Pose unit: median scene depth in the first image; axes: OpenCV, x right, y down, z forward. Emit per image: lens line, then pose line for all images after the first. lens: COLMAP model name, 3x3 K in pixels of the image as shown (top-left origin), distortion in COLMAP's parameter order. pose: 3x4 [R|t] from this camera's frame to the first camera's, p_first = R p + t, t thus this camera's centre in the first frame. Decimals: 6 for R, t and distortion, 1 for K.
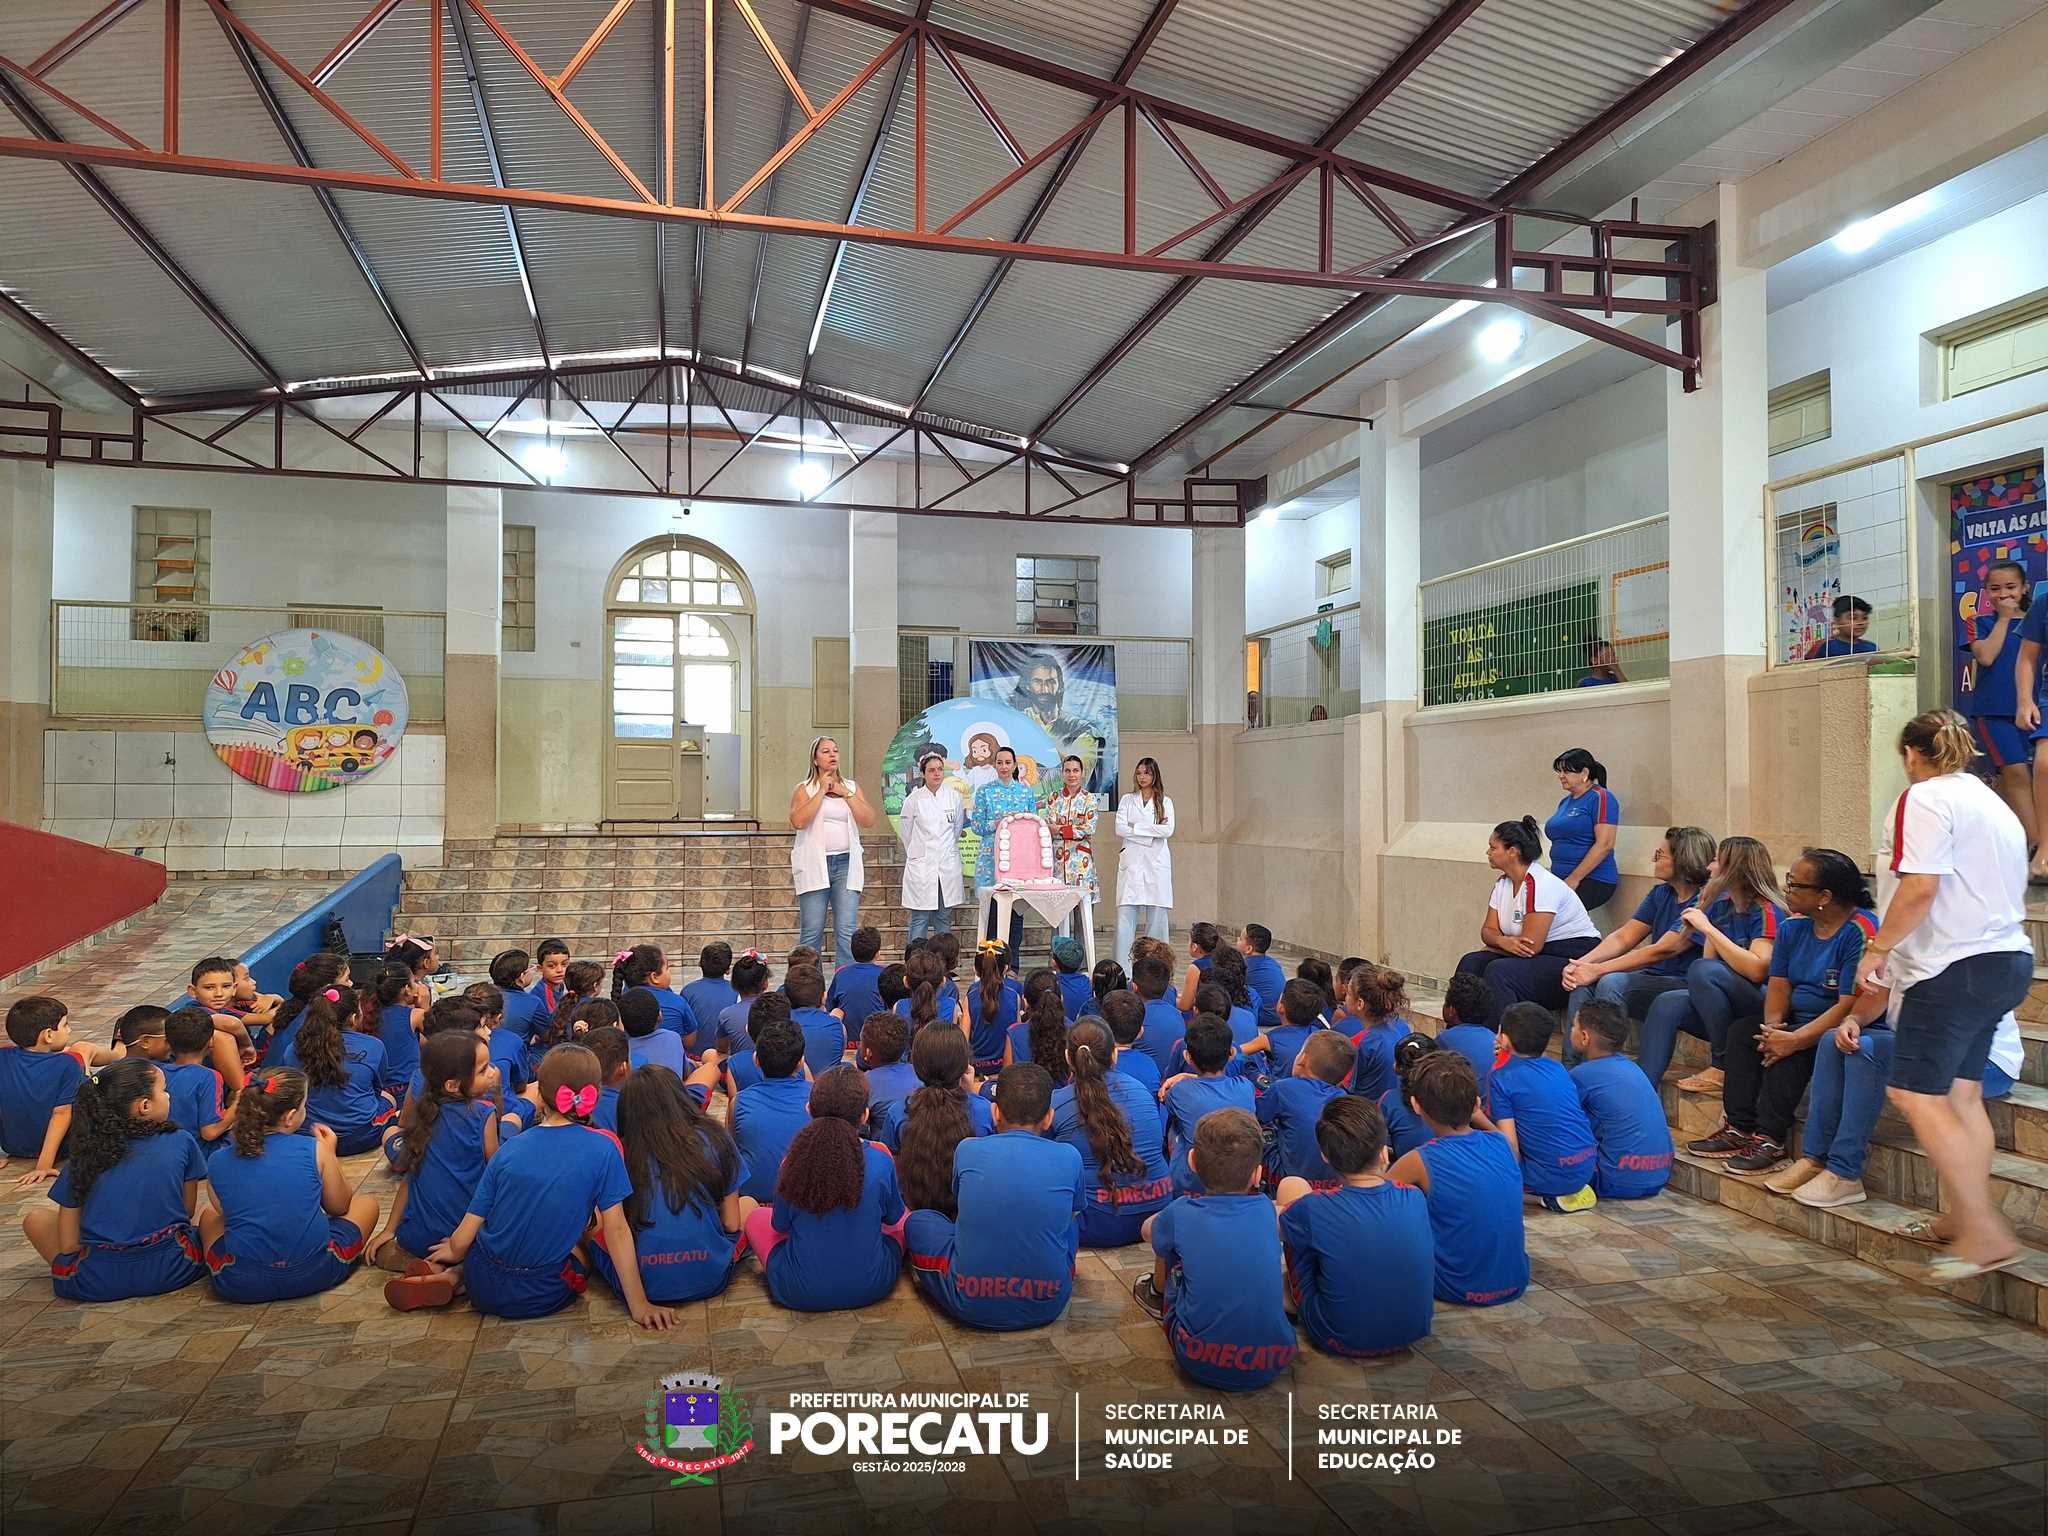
lens RADIAL K [[1410.3, 0, 1032.5], [0, 1410.3, 773.6], [0, 0, 1]] dist [0.105530, -0.146824]
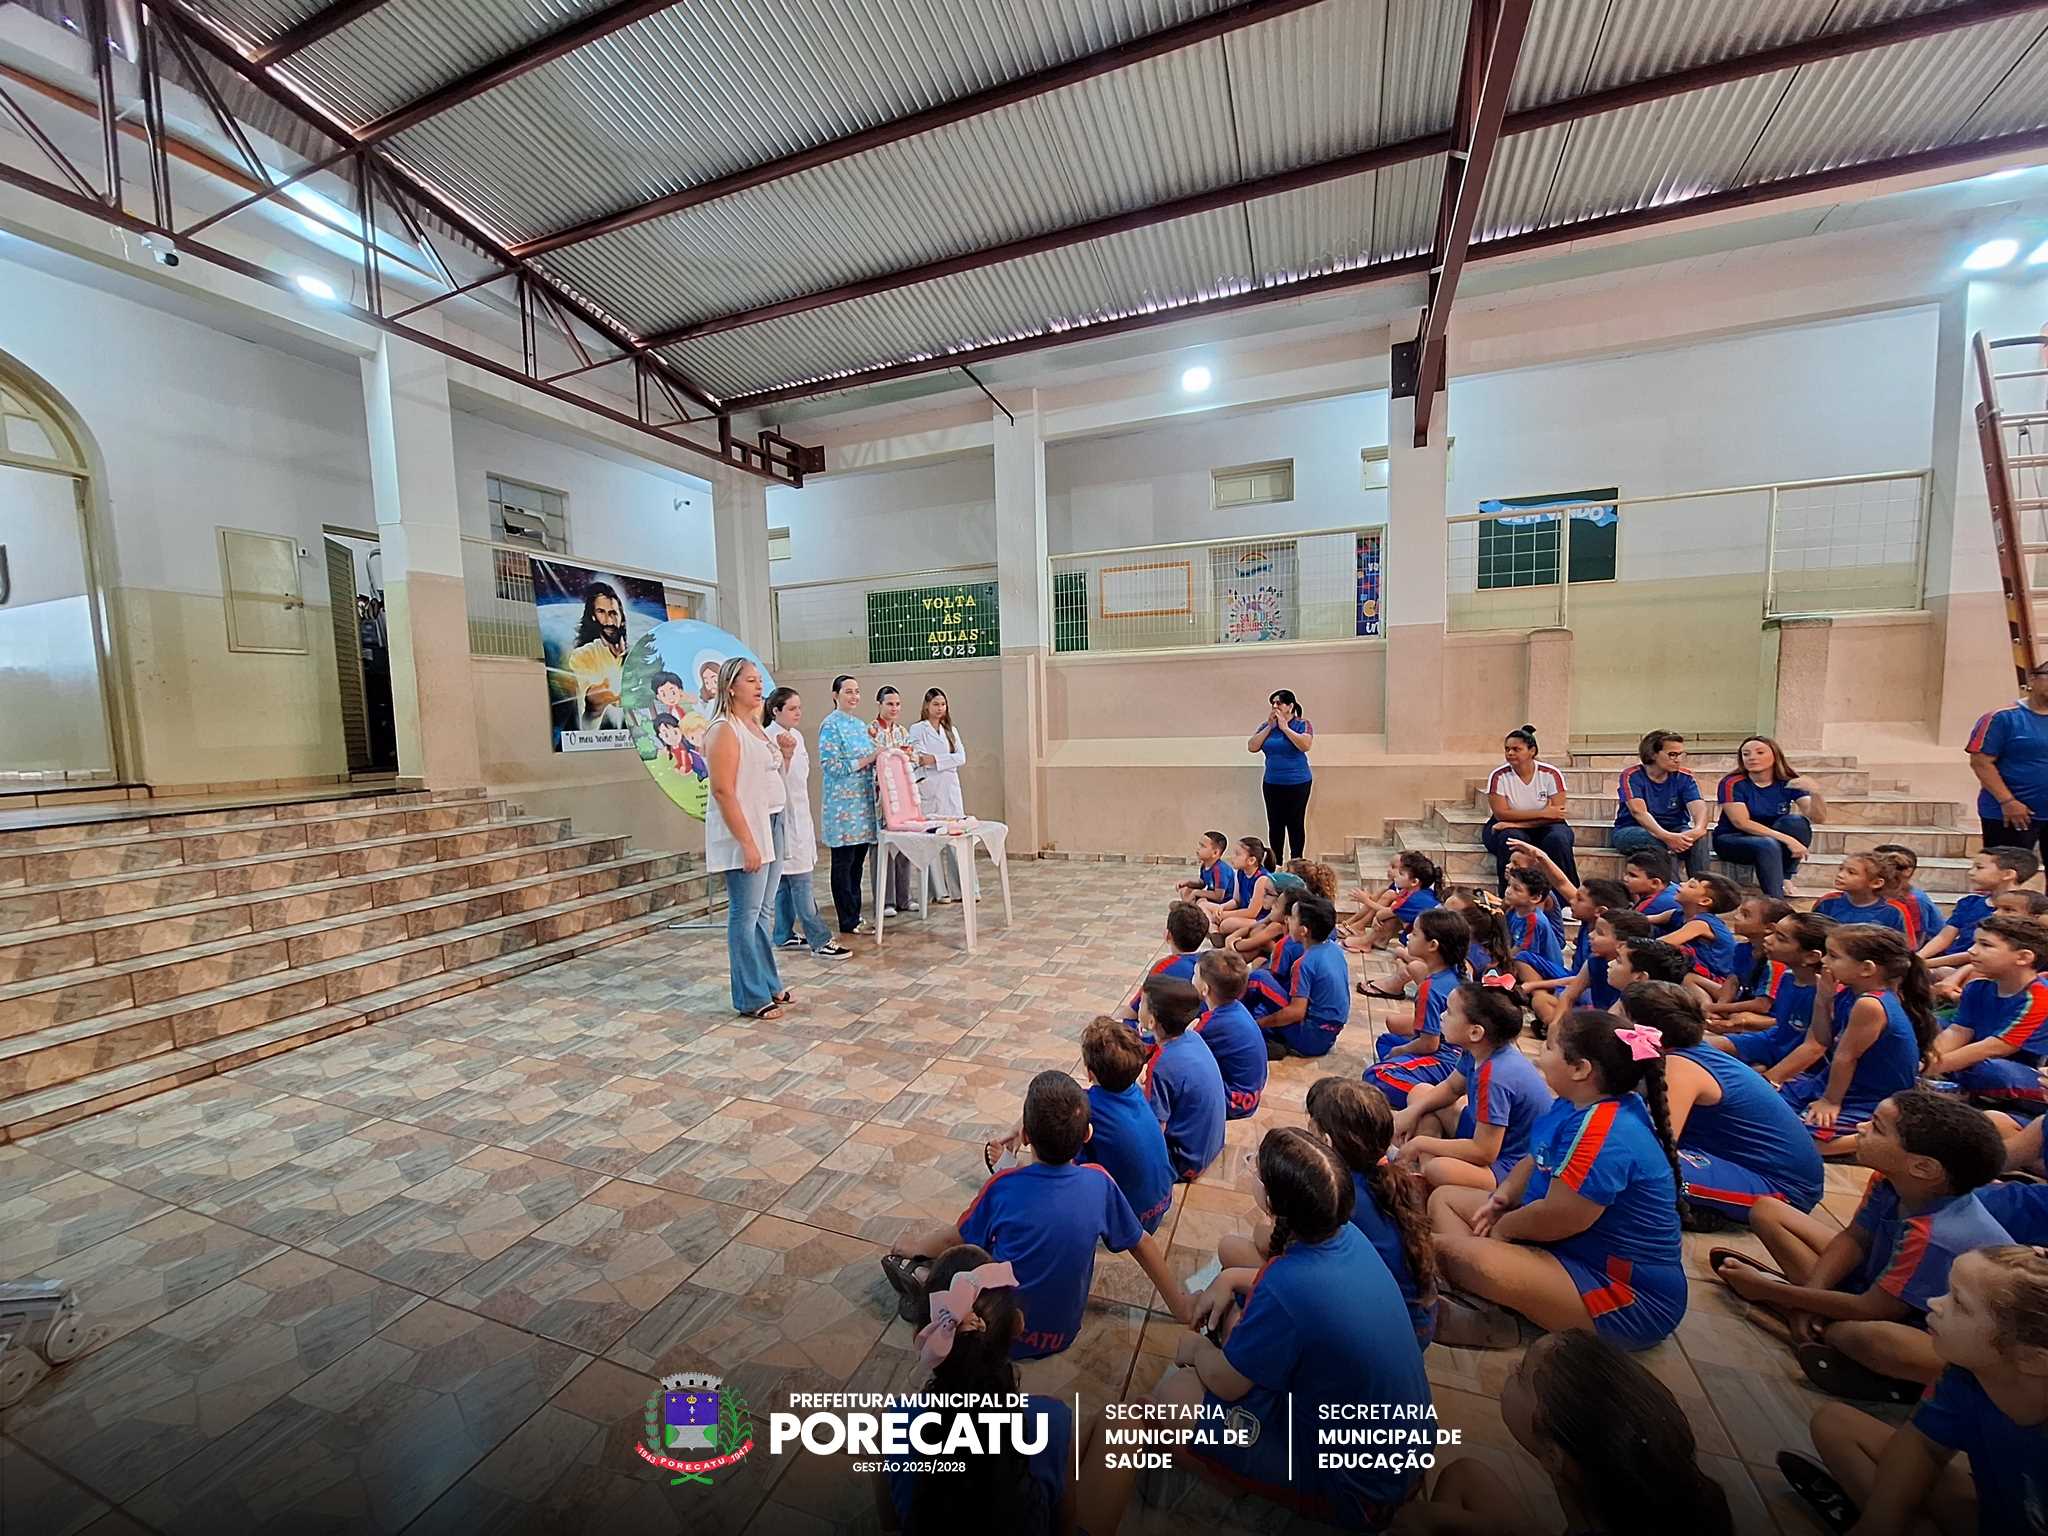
lens RADIAL K [[819.8, 0, 1021.4], [0, 819.8, 779.4], [0, 0, 1]] dist [0.000759, 0.000153]
pose [[0.581628, -0.081109, 0.809401, -0.322622], [0.013459, 0.995840, 0.090119, 0.000790], [-0.813344, -0.041522, 0.580300, 0.505342]]
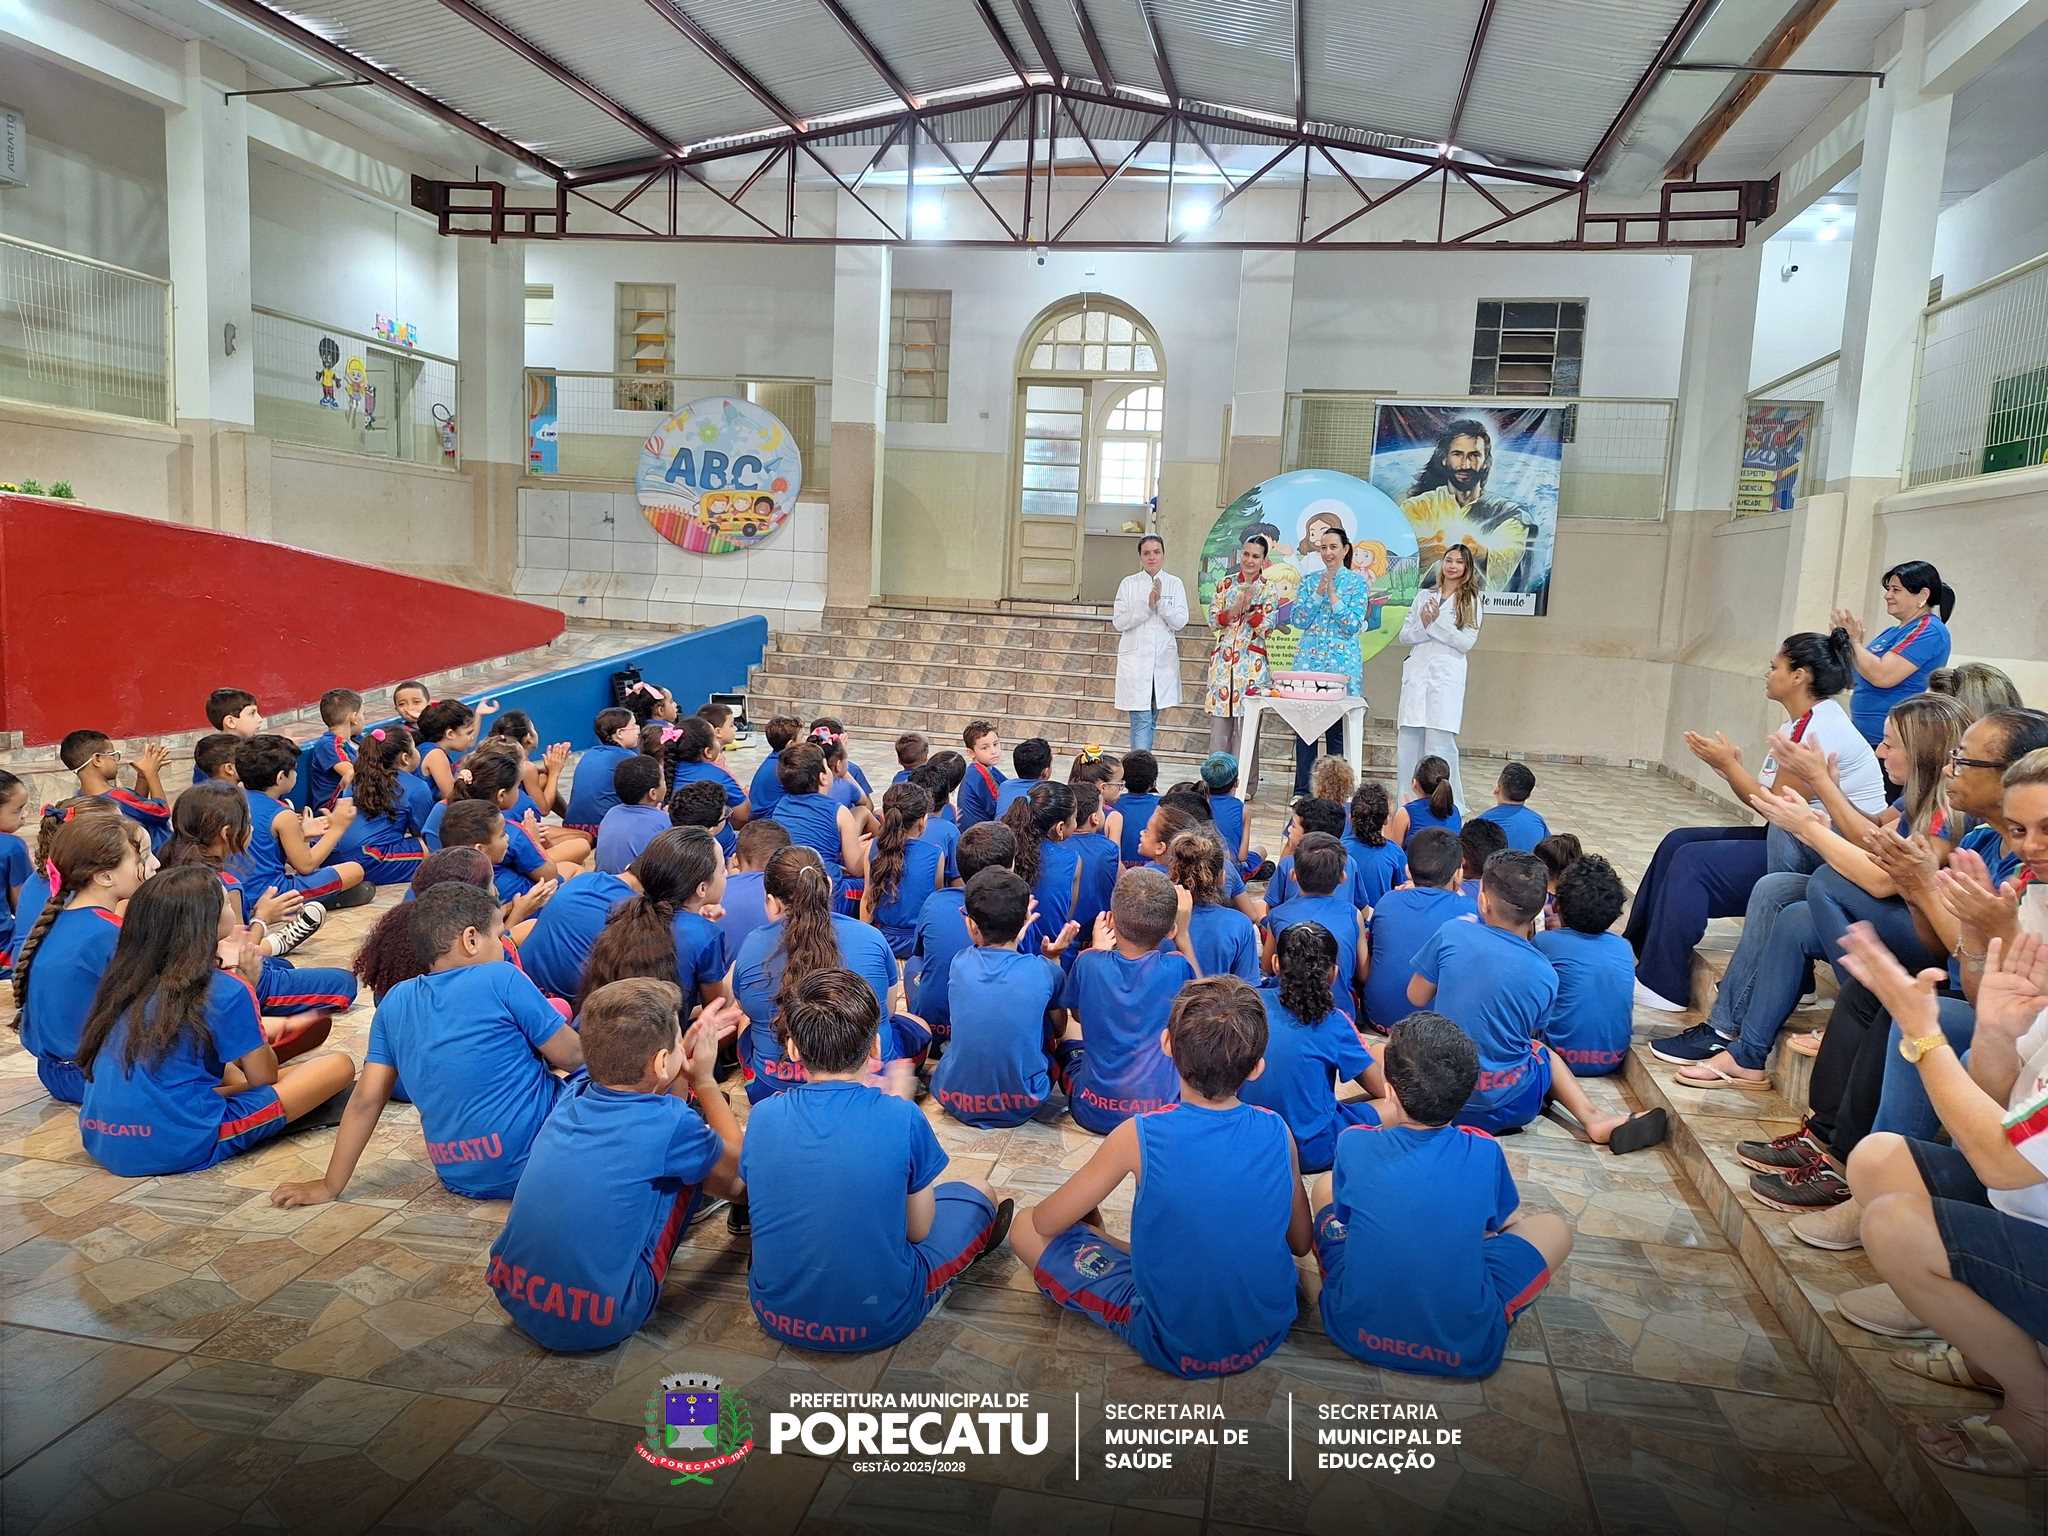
lens RADIAL K [[1413.5, 0, 1039.1], [0, 1413.5, 763.6], [0, 0, 1]] dist [0.139694, -0.230660]
pose [[0.902256, 0.099721, -0.419512, 0.173985], [-0.041652, 0.988497, 0.145391, 0.002650], [0.429185, -0.113706, 0.896031, 0.127482]]
